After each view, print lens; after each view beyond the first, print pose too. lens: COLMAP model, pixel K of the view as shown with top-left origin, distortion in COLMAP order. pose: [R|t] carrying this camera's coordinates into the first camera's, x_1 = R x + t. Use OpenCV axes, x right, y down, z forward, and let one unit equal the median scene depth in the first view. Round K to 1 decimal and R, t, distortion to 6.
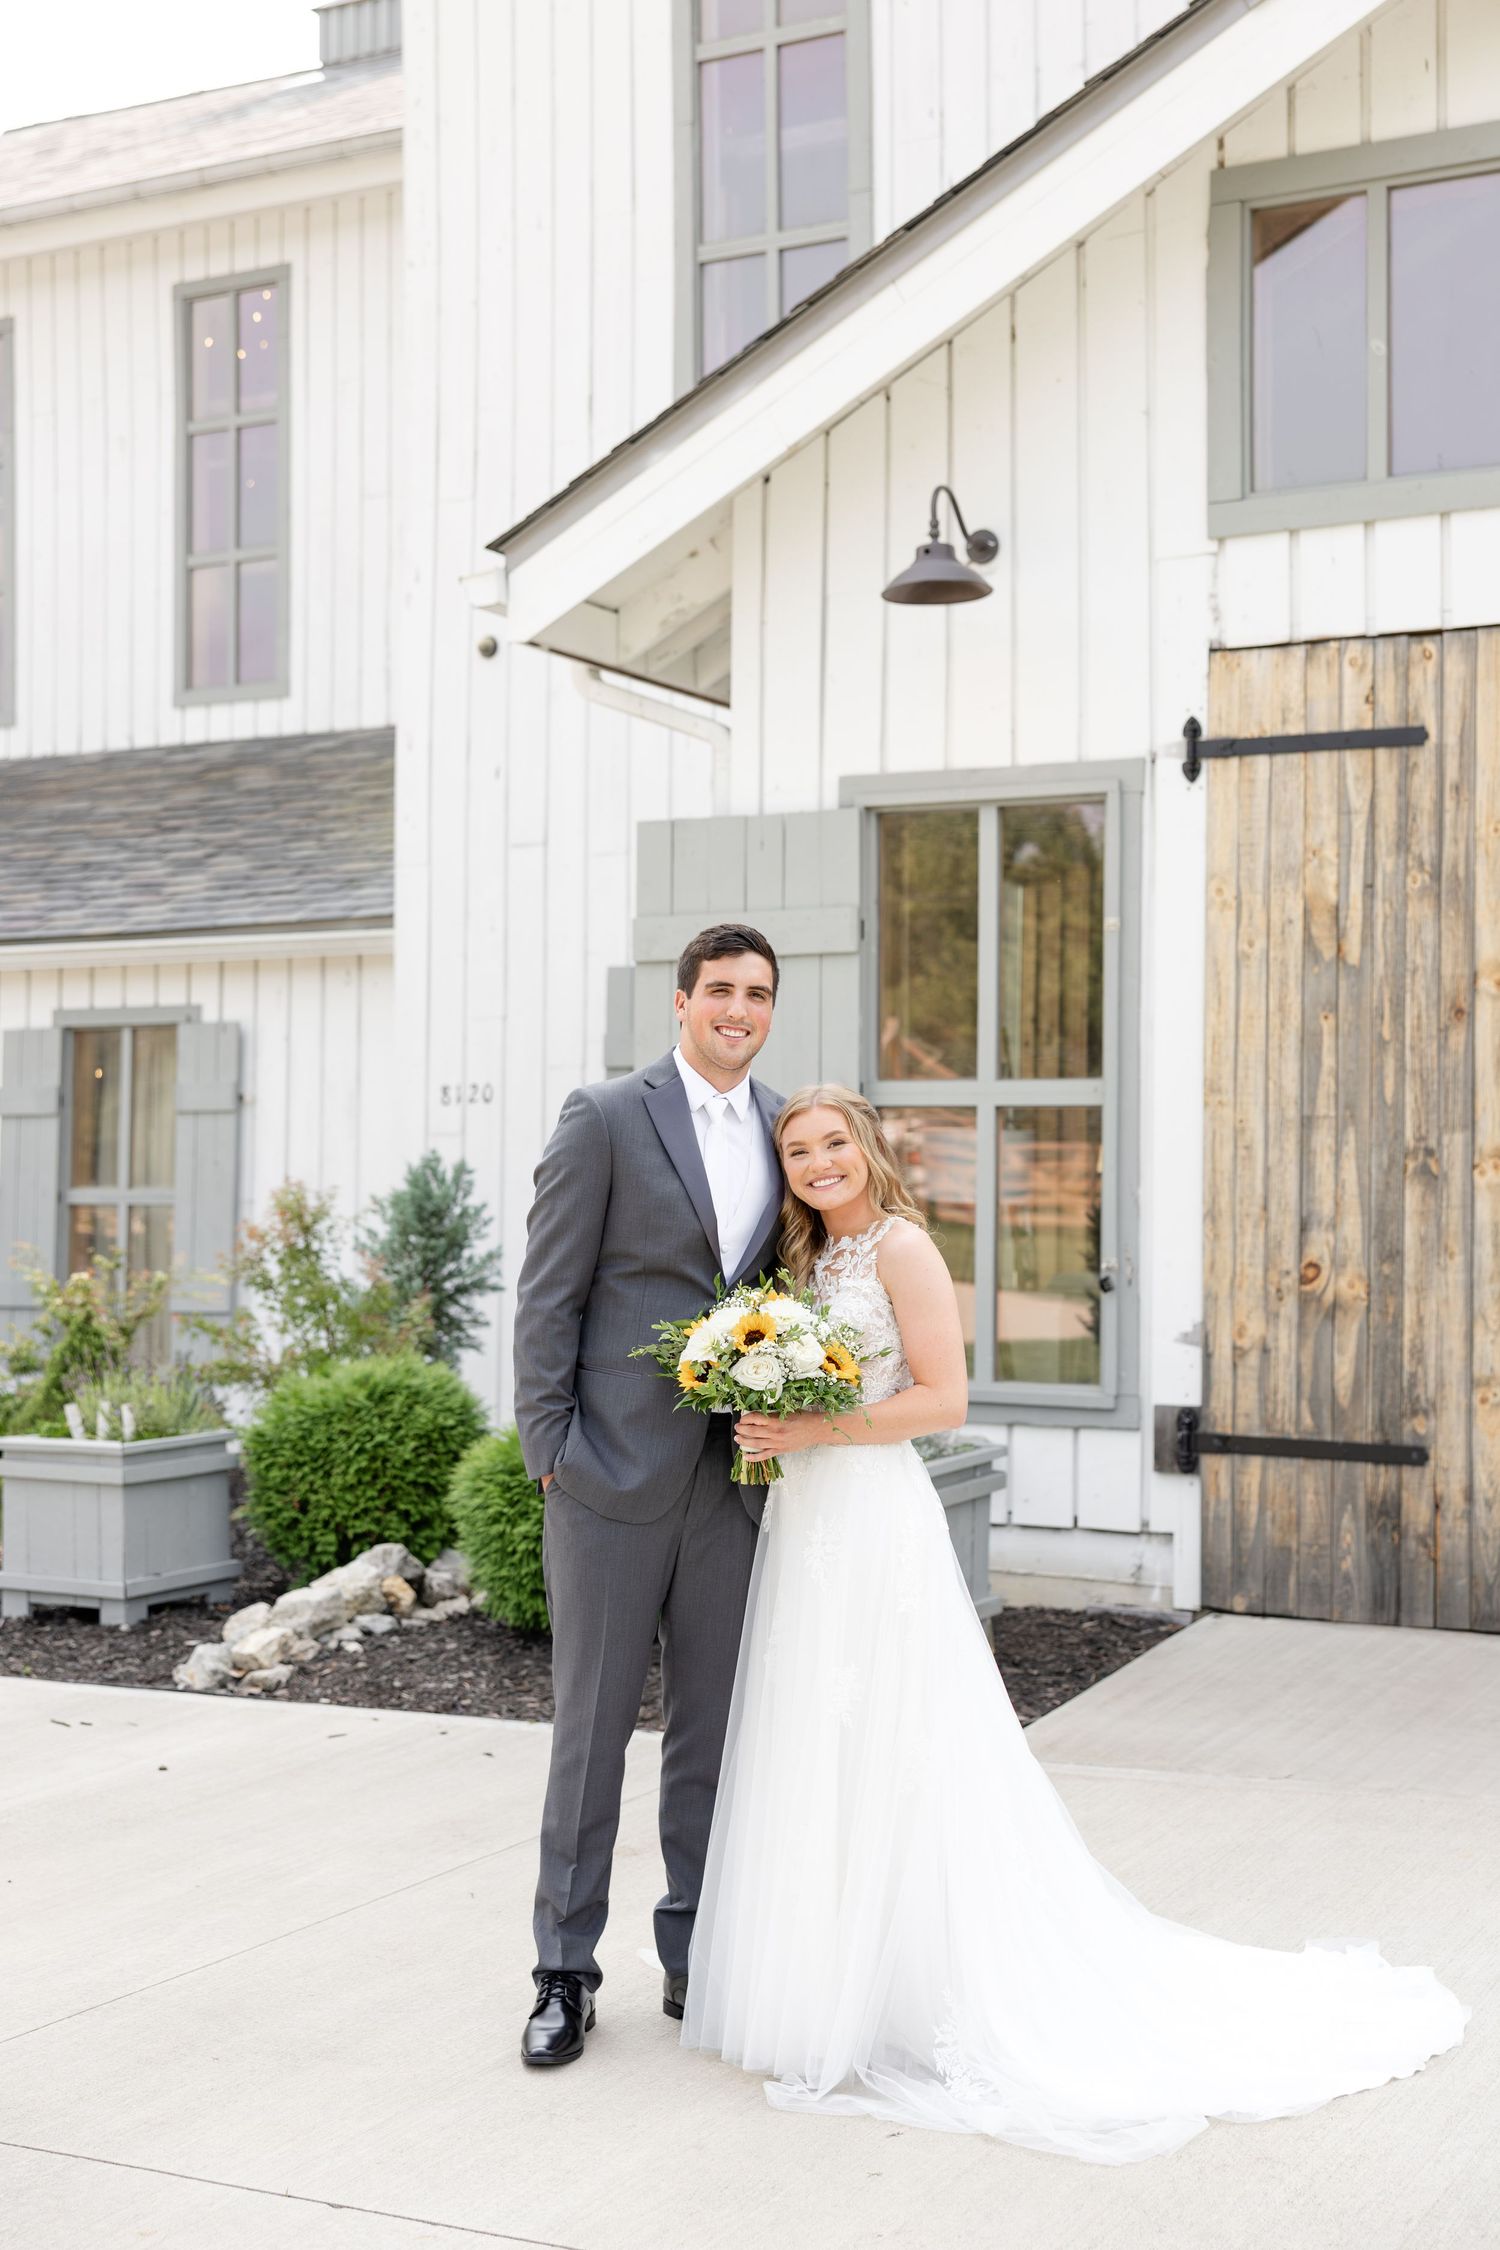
lens RADIAL K [[2963.6, 0, 764.2], [0, 2963.6, 1000.9], [0, 0, 1]] dist [0.004525, 0.000000]
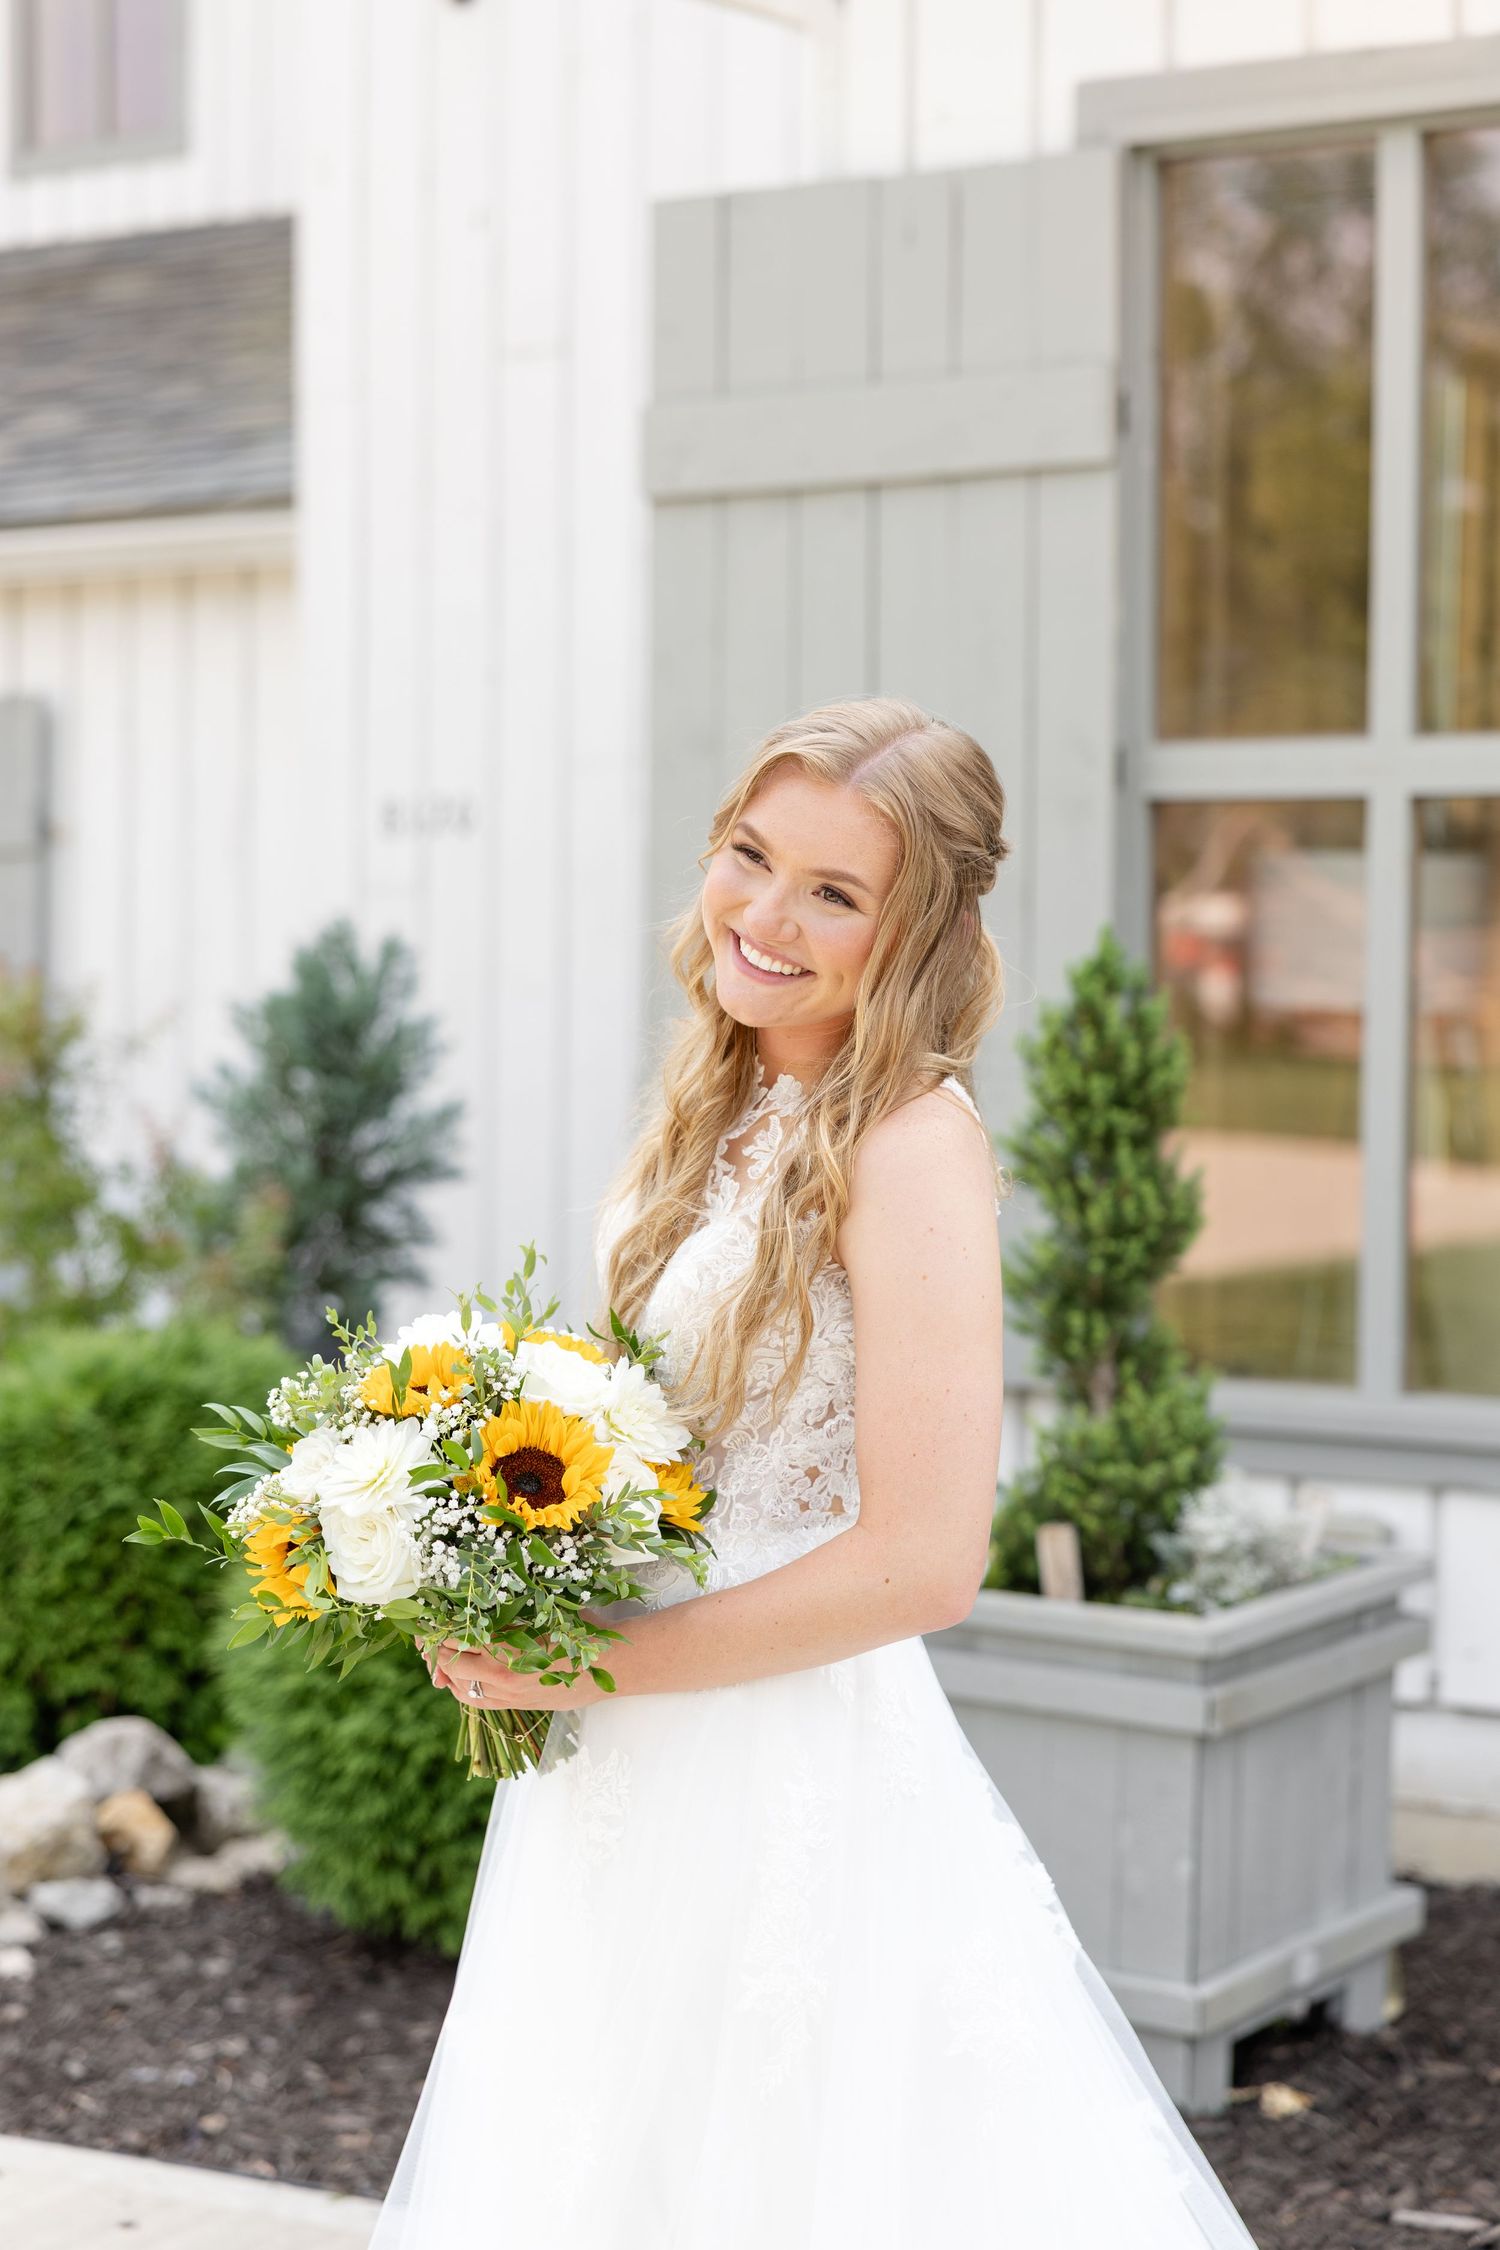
lens RADIAL K [[4326.0, 0, 739.4], [0, 4326.0, 1076.8], [0, 0, 1]] dist [0.033414, 0.000000]
pose [[0.997450, 0.000352, -0.071371, 0.022414], [0.005455, 0.996687, 0.081152, 0.024072], [0.071163, -0.081335, 0.994143, 0.328697]]
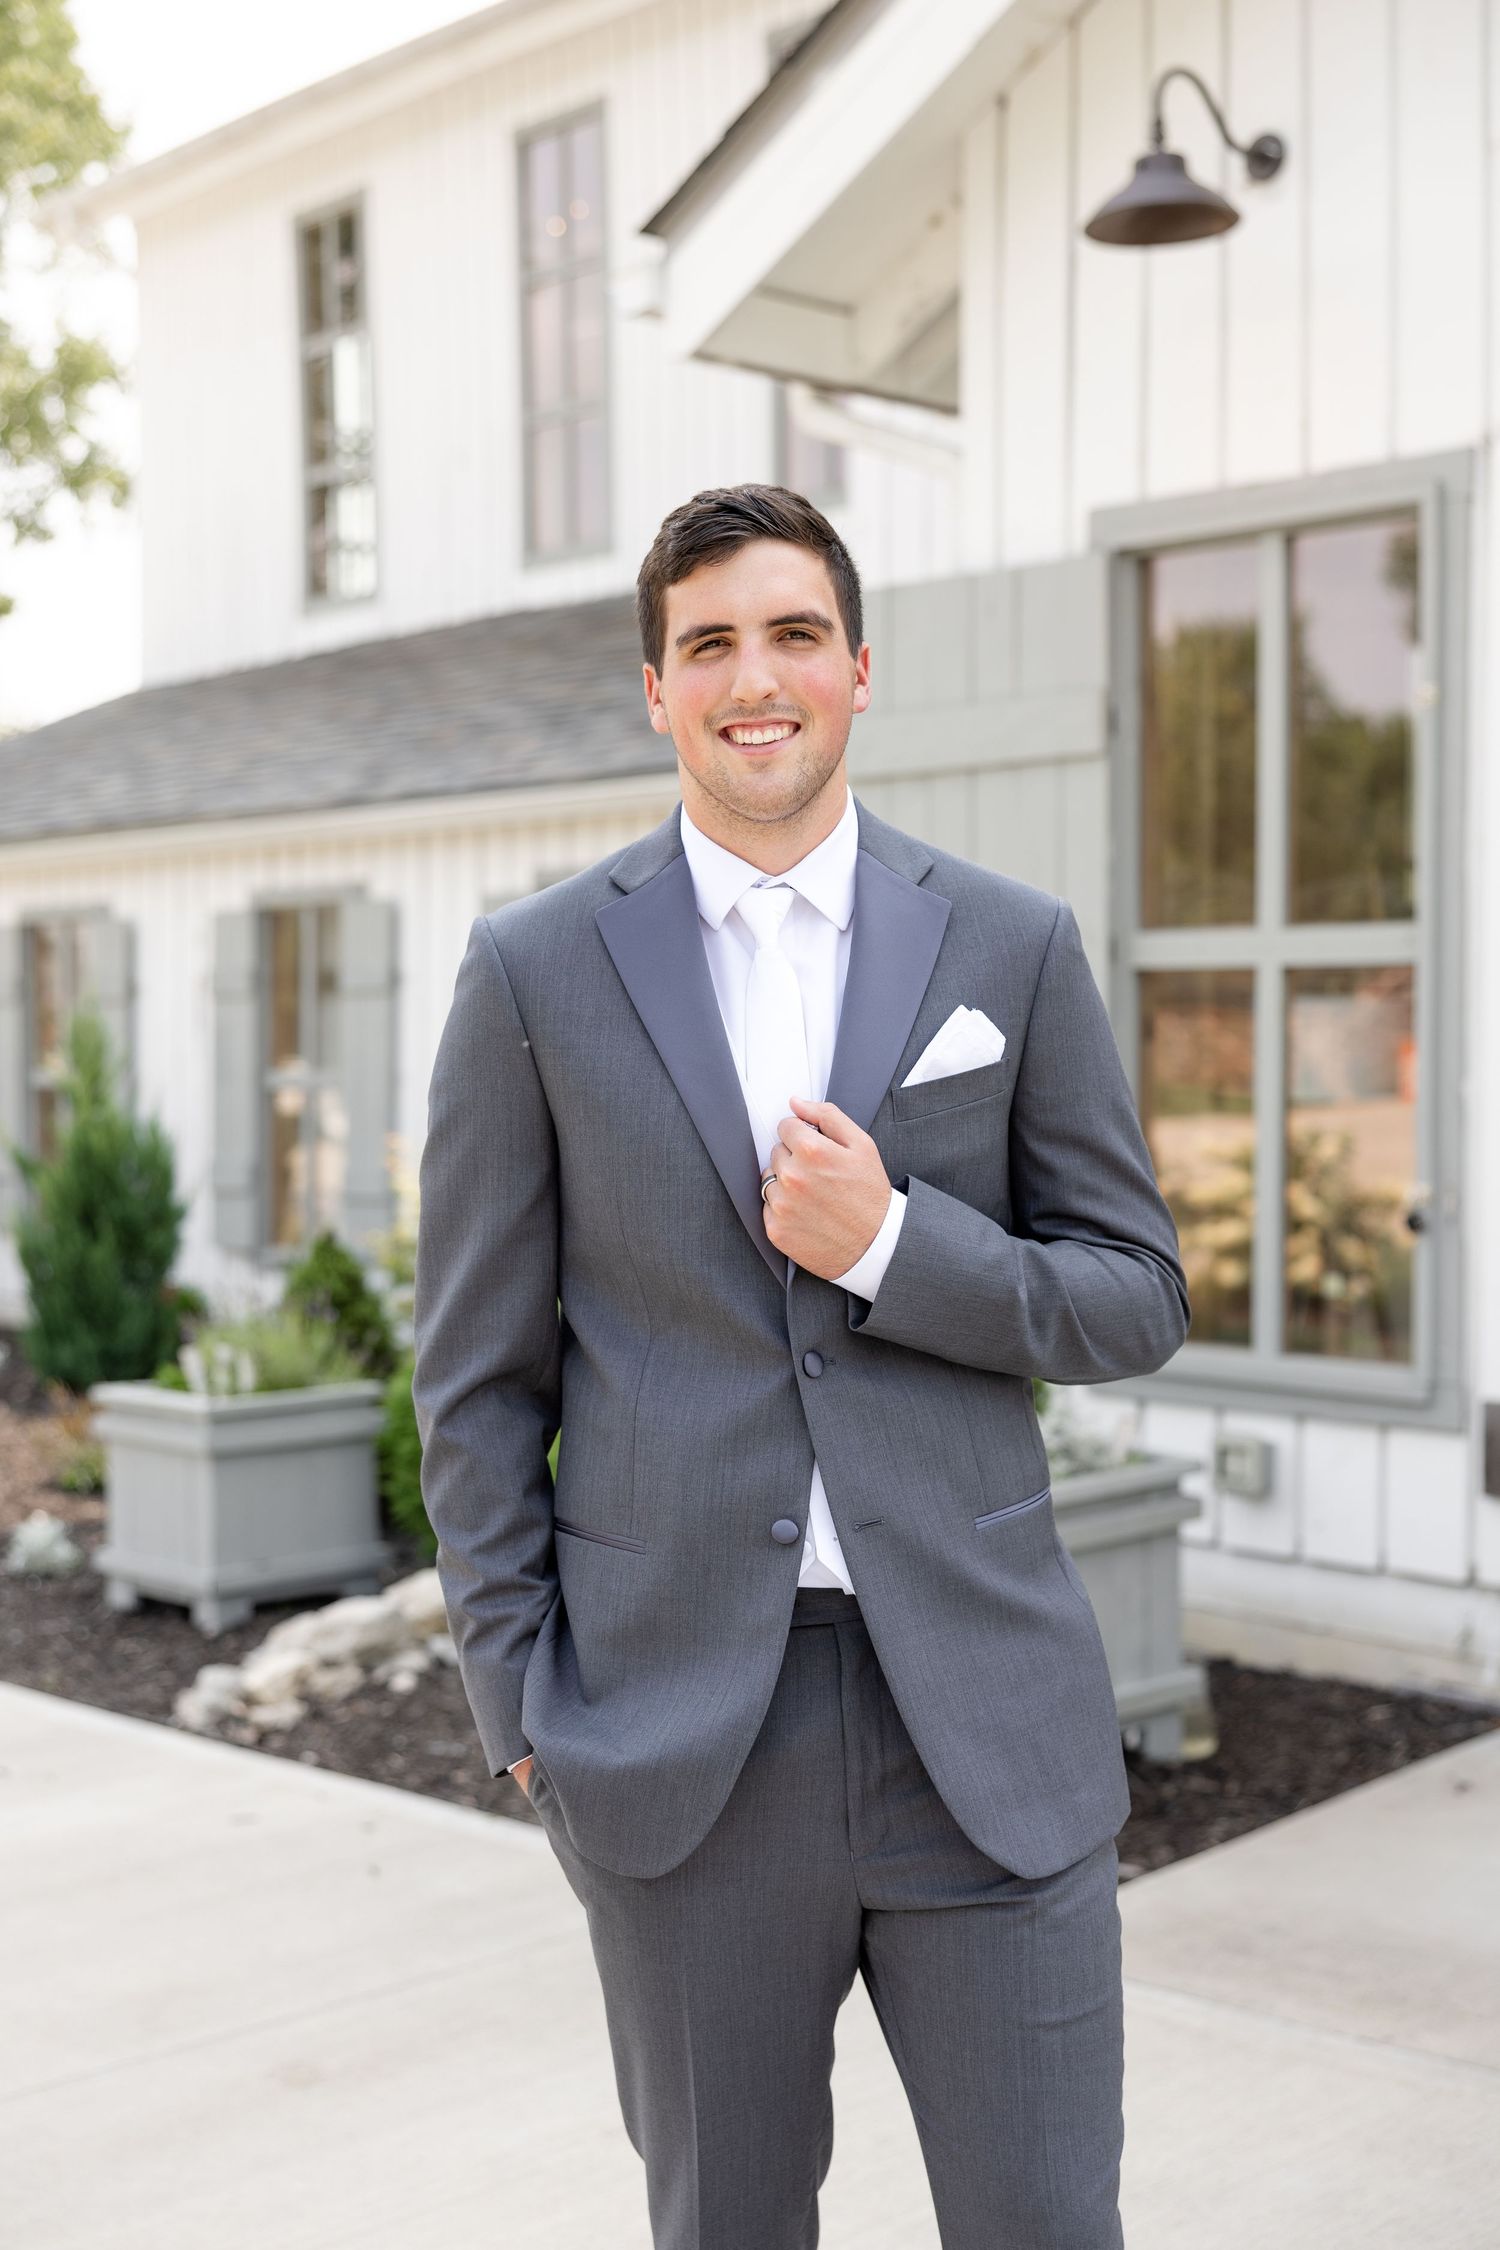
lens RADIAL K [[3115.8, 0, 714.2], [0, 3115.8, 1102.7], [0, 0, 1]] dist [0.026066, 0.000000]
pose [[0.949719, -0.000814, -0.313103, 0.183701], [0.025021, 0.996996, 0.073303, 0.010067], [0.312103, -0.077452, 0.946886, 0.257463]]
